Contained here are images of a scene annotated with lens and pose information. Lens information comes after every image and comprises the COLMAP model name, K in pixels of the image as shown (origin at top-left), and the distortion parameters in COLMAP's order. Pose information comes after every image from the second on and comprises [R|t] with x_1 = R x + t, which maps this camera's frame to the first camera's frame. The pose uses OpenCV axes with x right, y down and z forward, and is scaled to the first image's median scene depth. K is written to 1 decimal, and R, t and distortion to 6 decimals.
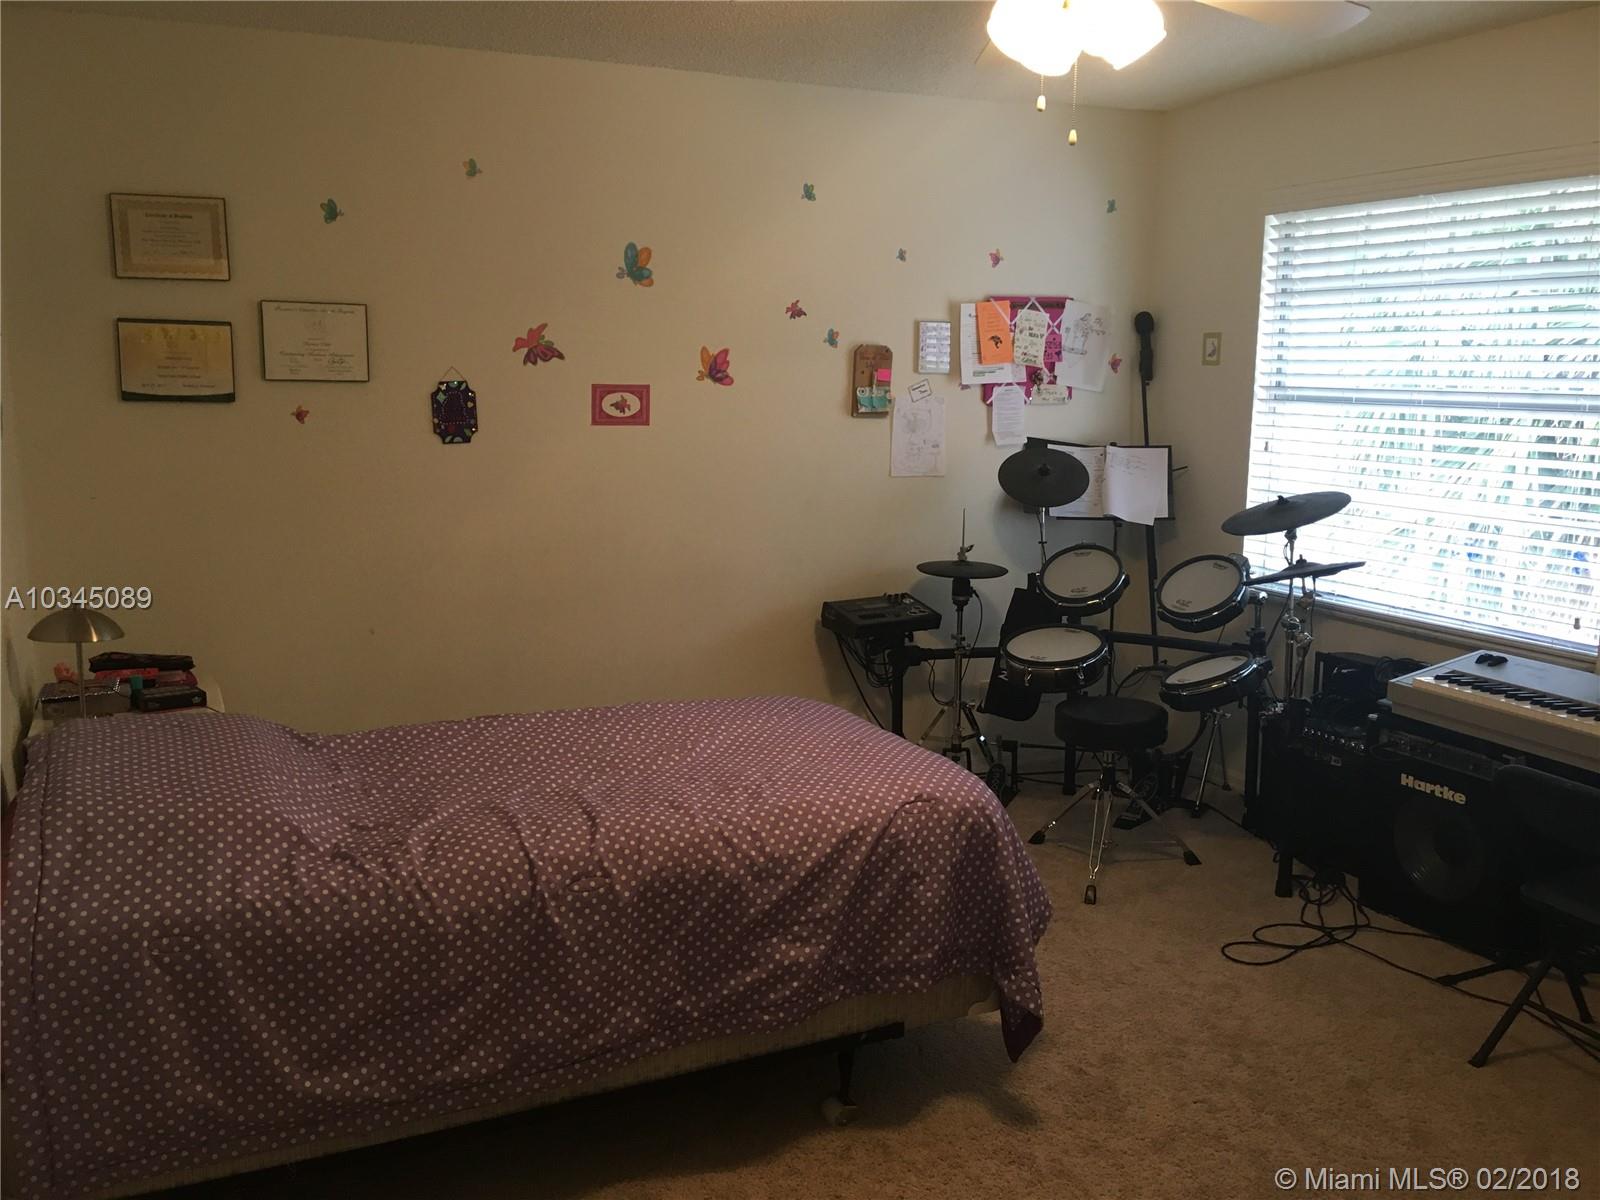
lens RADIAL K [[1369.5, 0, 800.0], [0, 1369.5, 600.0], [0, 0, 1]] dist [0.040309, -0.004173]
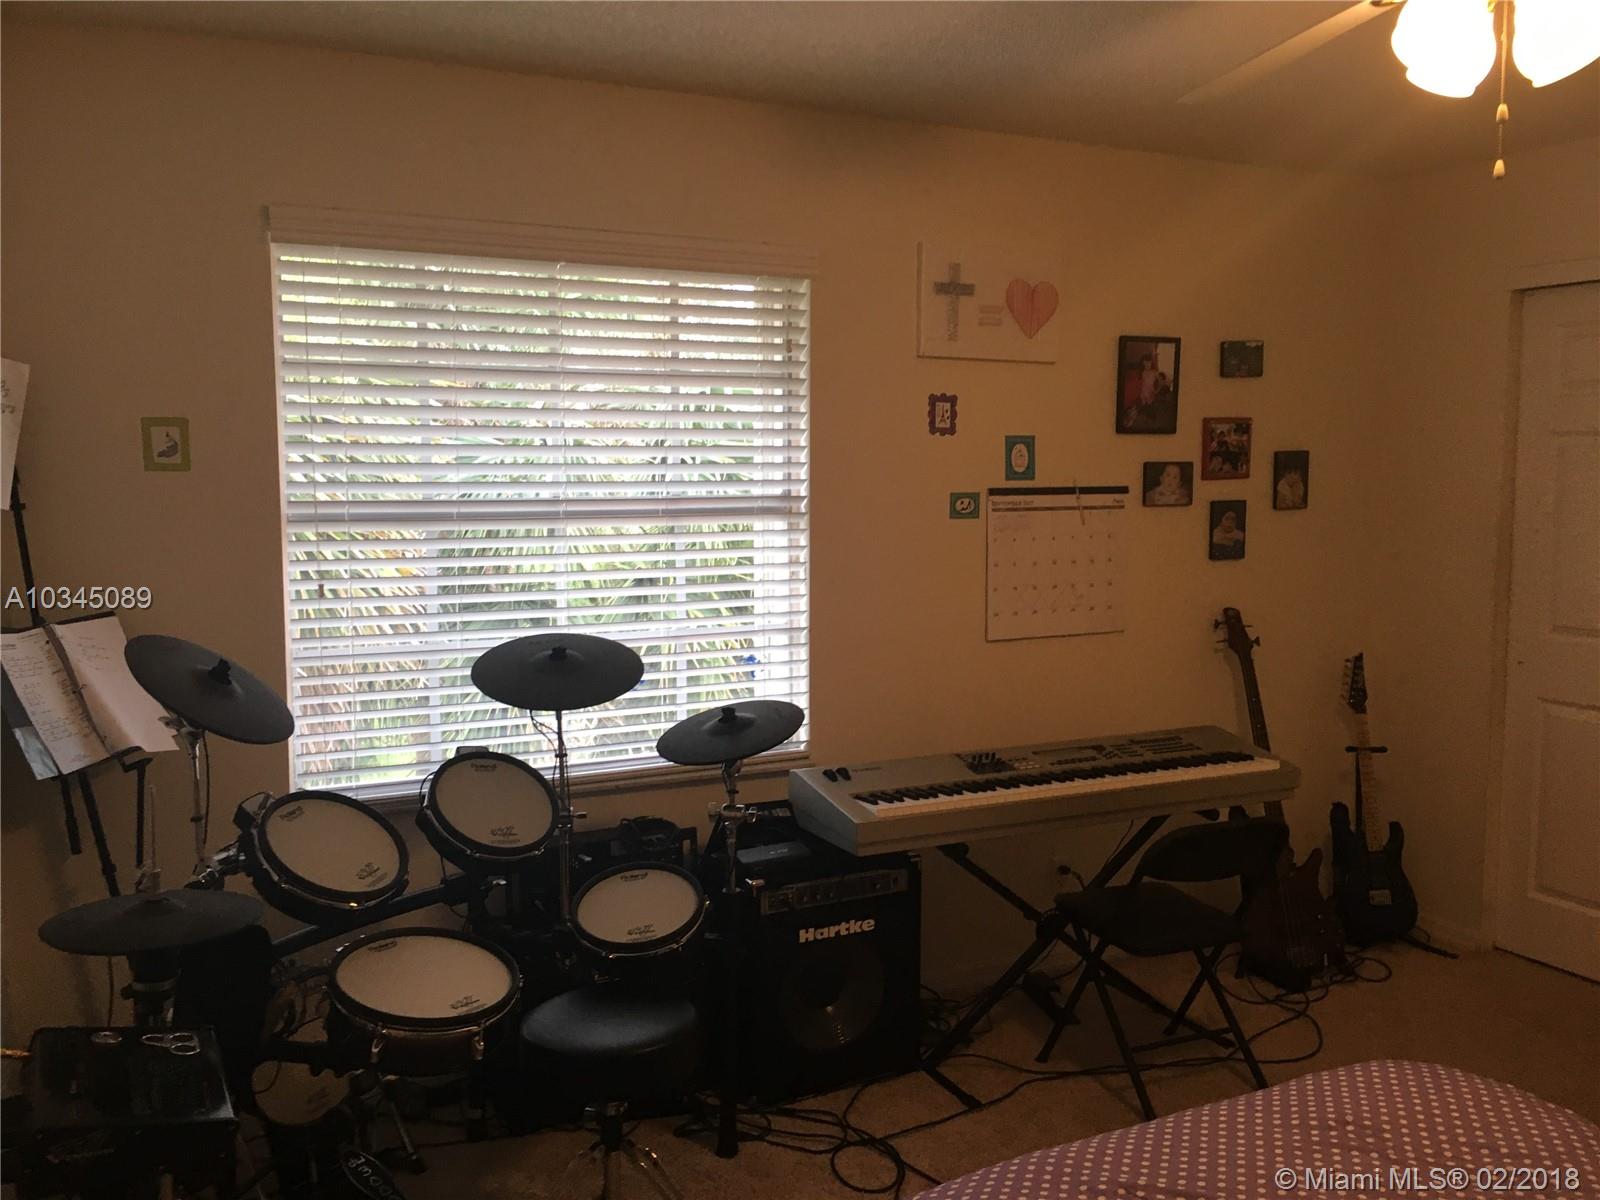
lens RADIAL K [[1426.6, 0, 800.0], [0, 1426.6, 600.0], [0, 0, 1]] dist [0.093297, -0.003244]
pose [[-0.019224, -0.100101, 0.994792, -0.447247], [0.174755, 0.979323, 0.101921, -0.172064], [-0.984424, 0.175804, -0.001333, 0.964767]]
